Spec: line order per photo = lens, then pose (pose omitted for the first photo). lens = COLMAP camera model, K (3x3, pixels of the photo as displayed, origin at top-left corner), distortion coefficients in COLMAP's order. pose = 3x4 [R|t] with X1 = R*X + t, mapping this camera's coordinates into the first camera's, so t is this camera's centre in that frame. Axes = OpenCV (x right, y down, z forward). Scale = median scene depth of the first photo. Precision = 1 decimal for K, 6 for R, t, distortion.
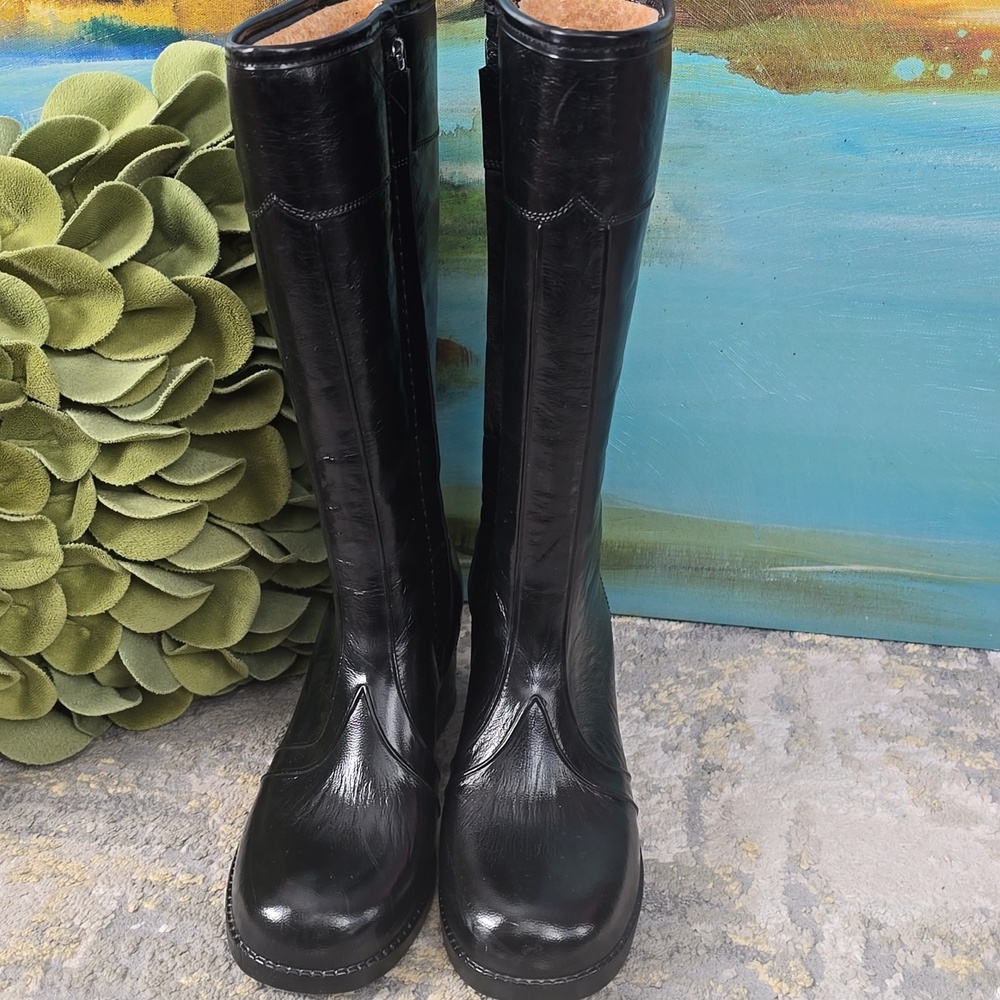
lens RADIAL K [[1490.4, 0, 491.5], [0, 1490.4, 472.8], [0, 0, 1]] dist [0.038459, 0.000000]
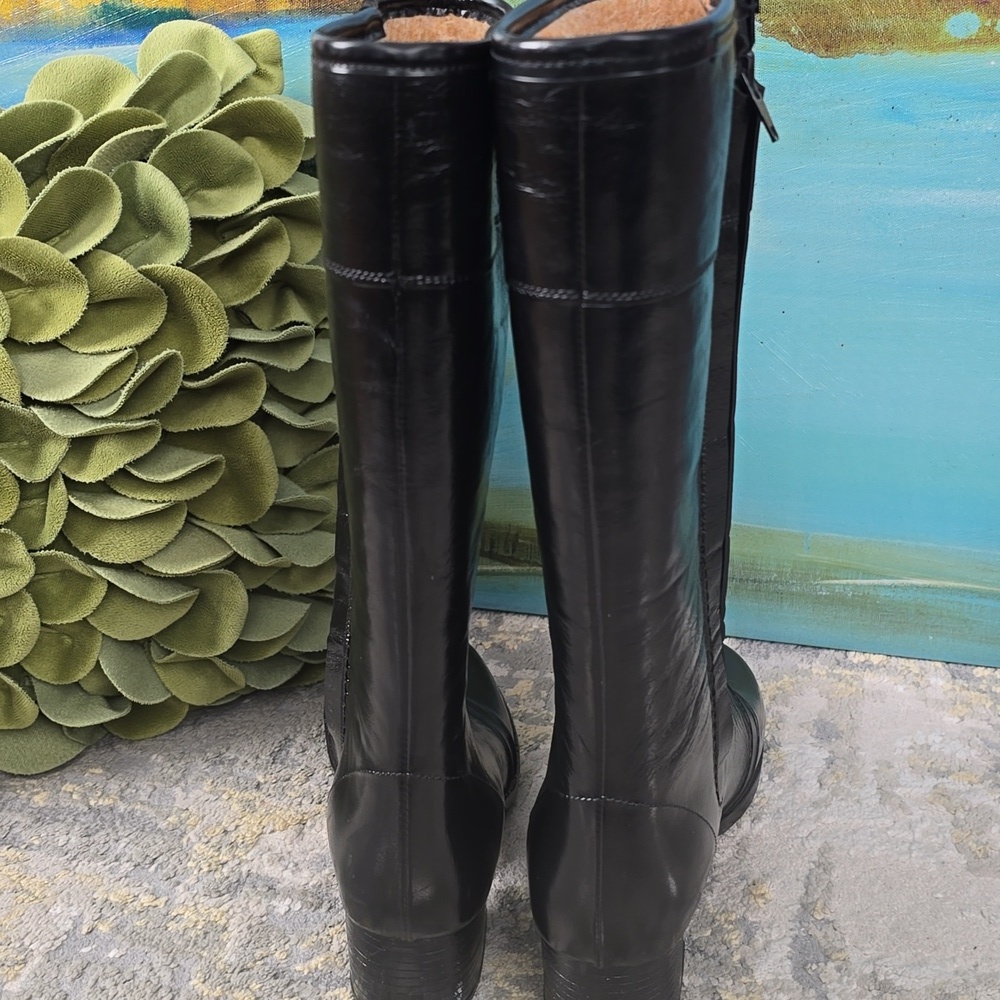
lens RADIAL K [[1490.4, 0, 492.4], [0, 1490.4, 475.5], [0, 0, 1]] dist [0.038459, 0.000000]
pose [[0.991408, 0.007063, -0.130612, 0.122399], [-0.006662, 0.999972, 0.003507, -0.002695], [0.130634, -0.002607, 0.991427, 0.079234]]
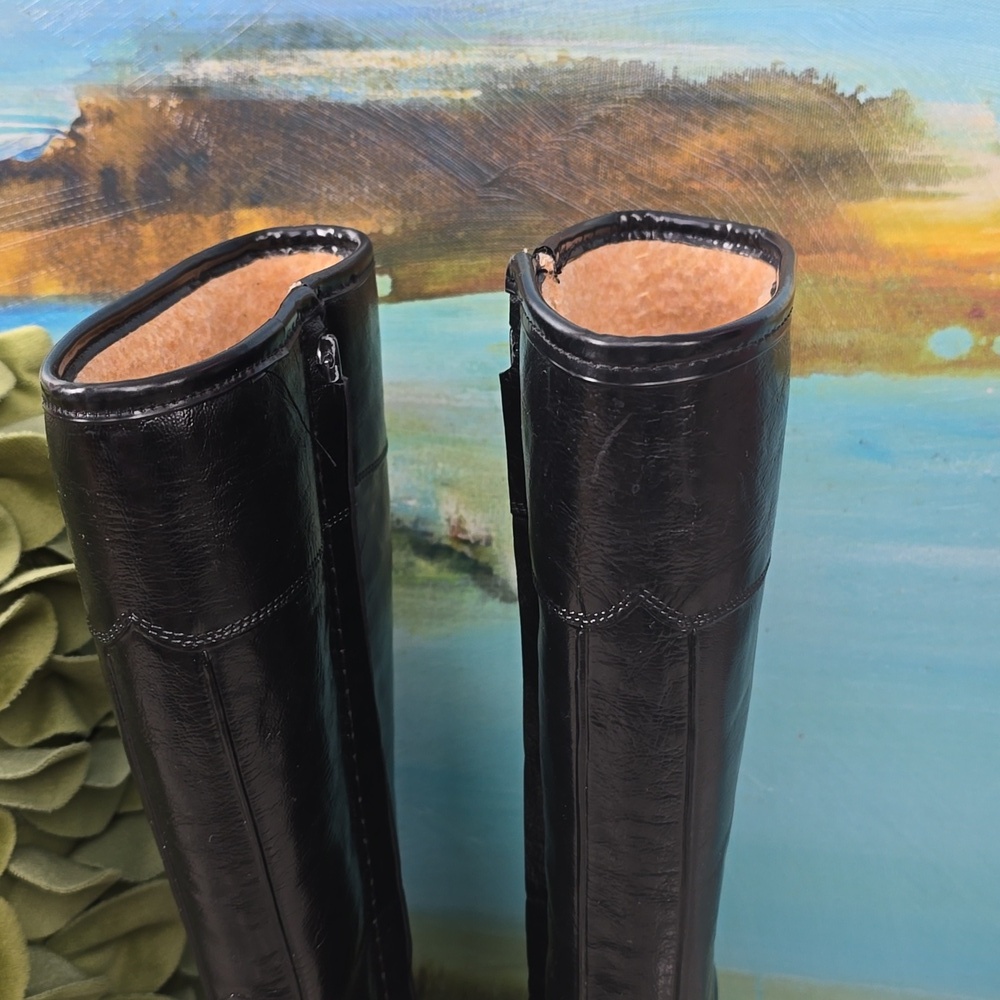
lens RADIAL K [[1490.4, 0, 494.6], [0, 1490.4, 452.7], [0, 0, 1]] dist [0.038459, 0.000000]
pose [[0.999601, -0.010170, -0.026347, 0.089135], [0.007179, 0.993769, -0.111229, -0.147757], [0.027314, 0.110995, 0.993446, 0.325613]]
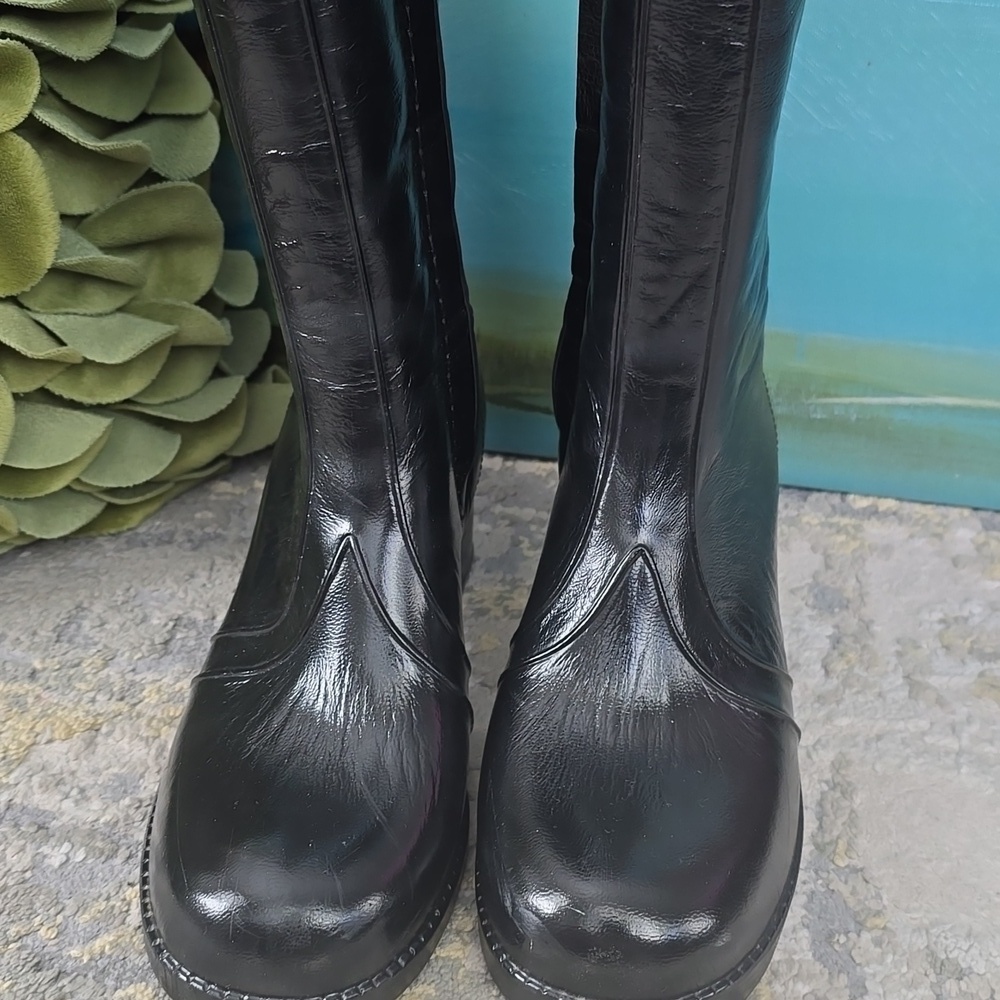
lens RADIAL K [[1490.4, 0, 494.0], [0, 1490.4, 492.9], [0, 0, 1]] dist [0.038459, 0.000000]
pose [[0.998664, 0.030070, -0.042018, 0.080537], [-0.025553, 0.994229, 0.104187, 0.045415], [0.044908, -0.102975, 0.993670, 0.362780]]
